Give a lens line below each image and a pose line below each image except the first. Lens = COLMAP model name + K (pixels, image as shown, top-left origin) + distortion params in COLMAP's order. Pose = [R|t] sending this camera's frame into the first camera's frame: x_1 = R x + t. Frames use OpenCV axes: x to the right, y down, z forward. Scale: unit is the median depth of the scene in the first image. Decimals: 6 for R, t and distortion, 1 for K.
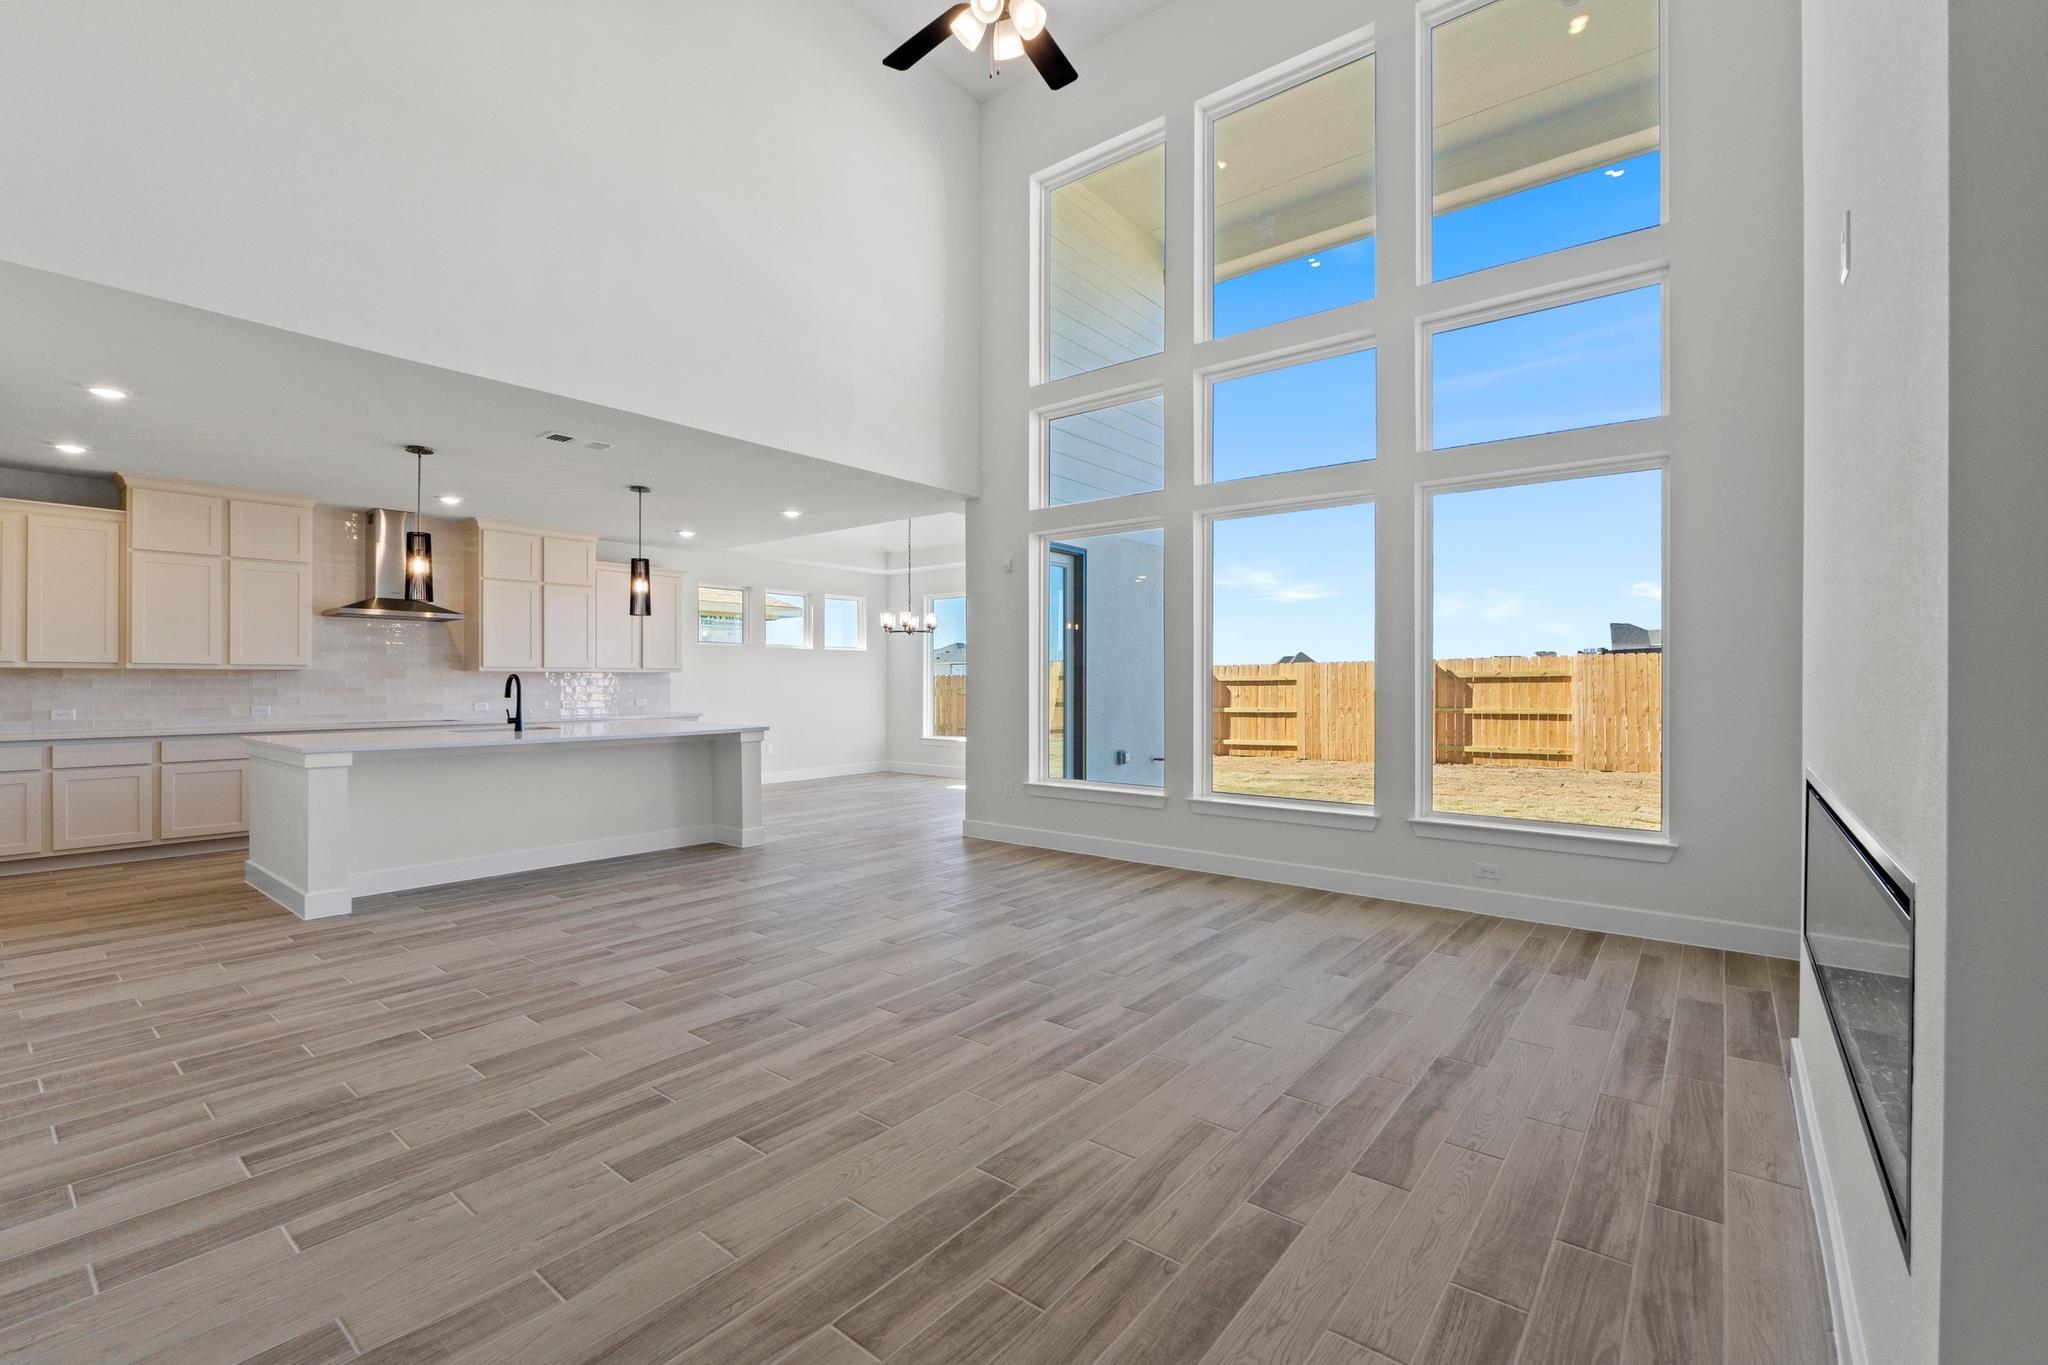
lens RADIAL K [[882.0, 0, 1026.2], [0, 882.0, 680.9], [0, 0, 1]] dist [-0.007048, -0.000110]
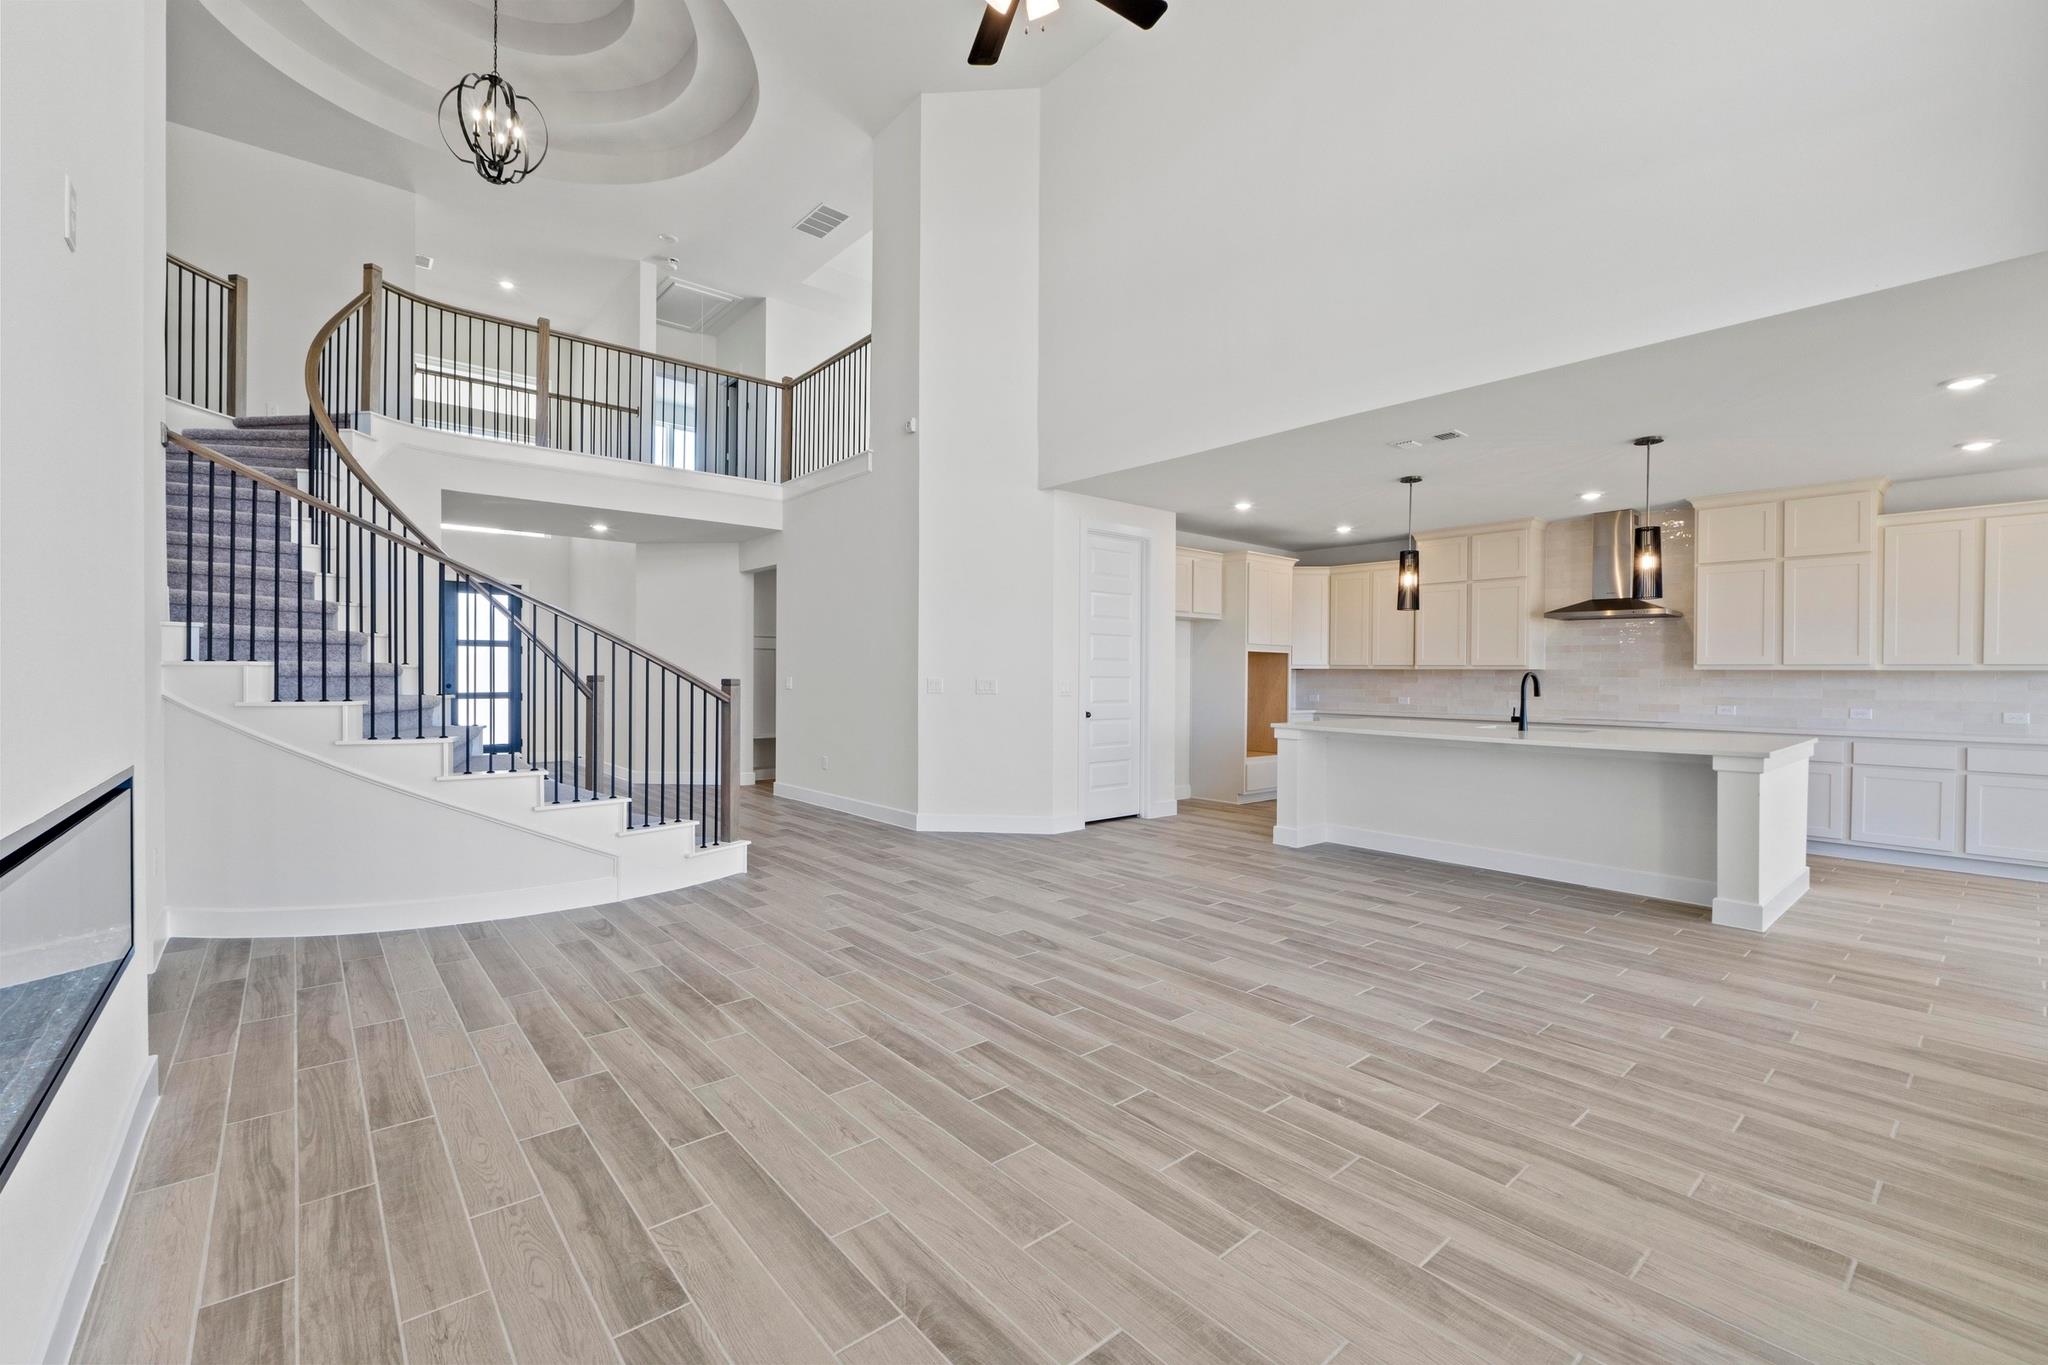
lens RADIAL K [[882.0, 0, 1026.2], [0, 882.0, 680.9], [0, 0, 1]] dist [-0.007048, -0.000110]
pose [[-0.202716, 0.005182, -0.979224, 0.978142], [-0.009567, 0.999928, 0.007272, 0.000006], [0.979191, 0.010842, -0.202652, 1.306249]]
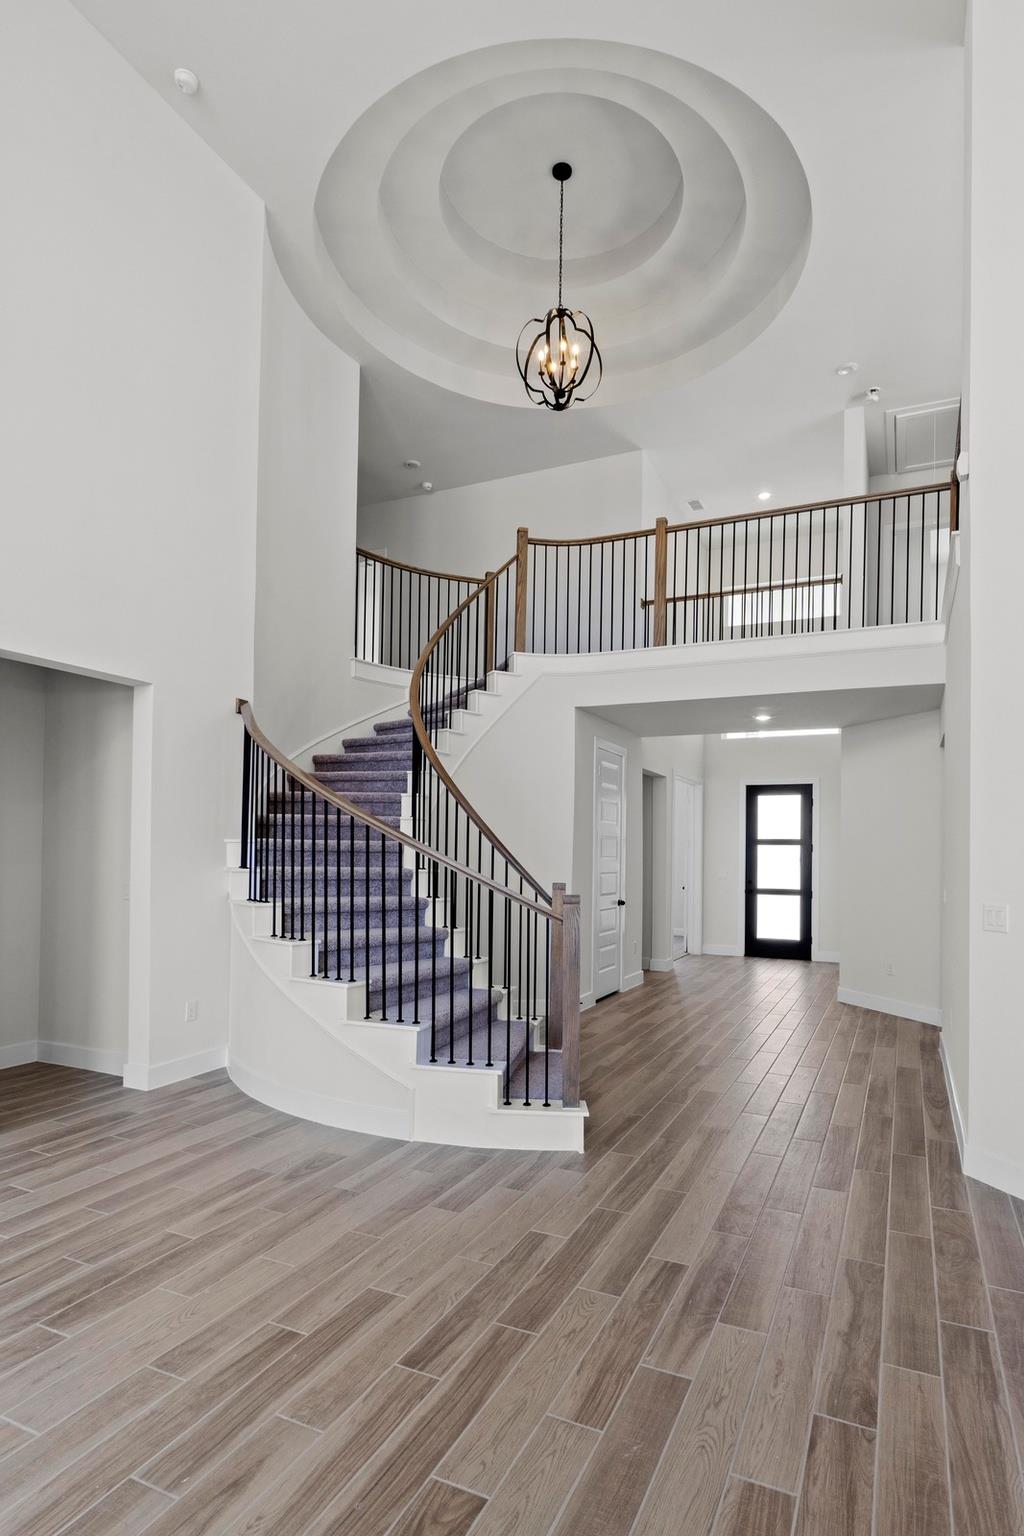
lens RADIAL K [[817.8, 0, 517.2], [0, 817.8, 844.6], [0, 0, 1]] dist [-0.004489, -0.000477]
pose [[-0.976025, -0.015087, -0.217137, -0.281105], [-0.013158, 0.999860, -0.010328, -0.048891], [0.217262, -0.007224, -0.976087, 1.589054]]
